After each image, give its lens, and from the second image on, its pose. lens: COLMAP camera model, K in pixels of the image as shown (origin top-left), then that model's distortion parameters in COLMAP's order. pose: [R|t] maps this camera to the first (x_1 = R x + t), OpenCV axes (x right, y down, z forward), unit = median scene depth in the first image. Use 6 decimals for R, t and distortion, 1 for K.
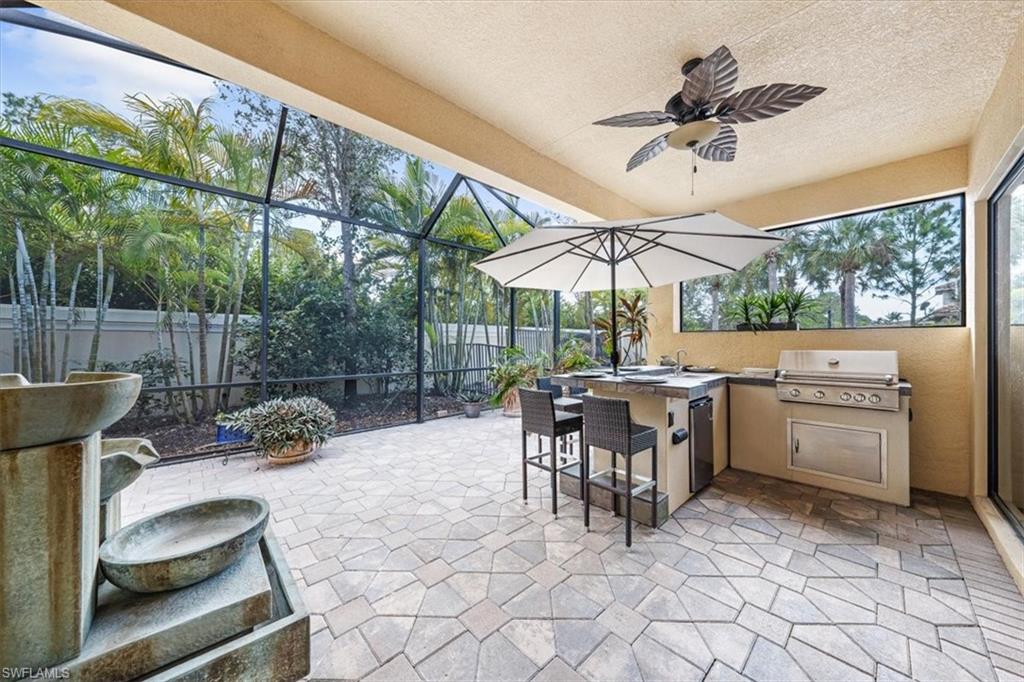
lens RADIAL K [[348.5, 0, 512.0], [0, 348.5, 334.2], [0, 0, 1]] dist [0.000124, -0.000060]
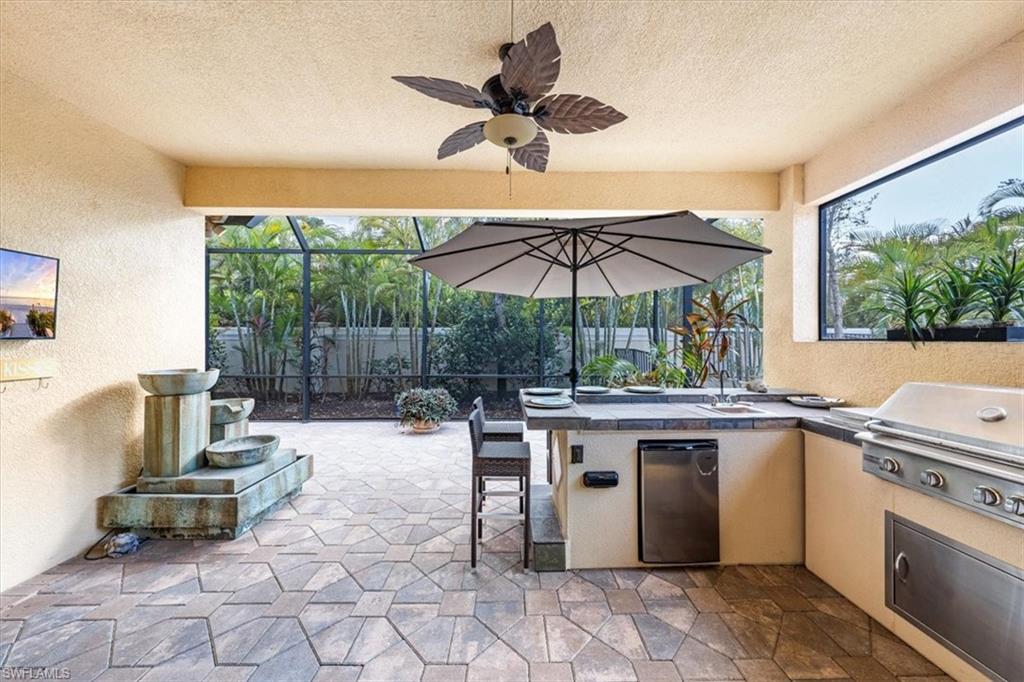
lens RADIAL K [[350.1, 0, 518.5], [0, 350.1, 338.2], [0, 0, 1]] dist [-0.001514, -0.000118]
pose [[0.738153, -0.006427, -0.674603, 0.780340], [0.013909, 0.999887, 0.005693, -0.031872], [0.674490, -0.013585, 0.738159, 0.255500]]
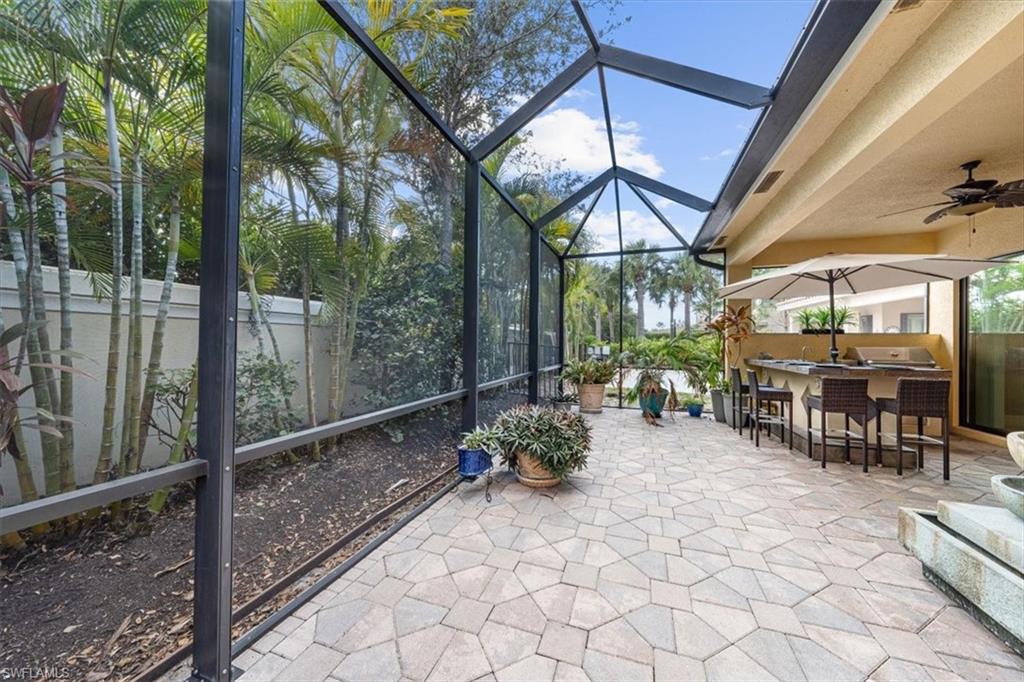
lens RADIAL K [[348.5, 0, 512.0], [0, 348.5, 334.2], [0, 0, 1]] dist [0.000124, -0.000060]
pose [[0.892560, 0.010598, 0.450803, -1.372751], [-0.009500, 0.999944, -0.004698, 0.015374], [-0.450828, -0.000089, 0.892611, 0.363014]]
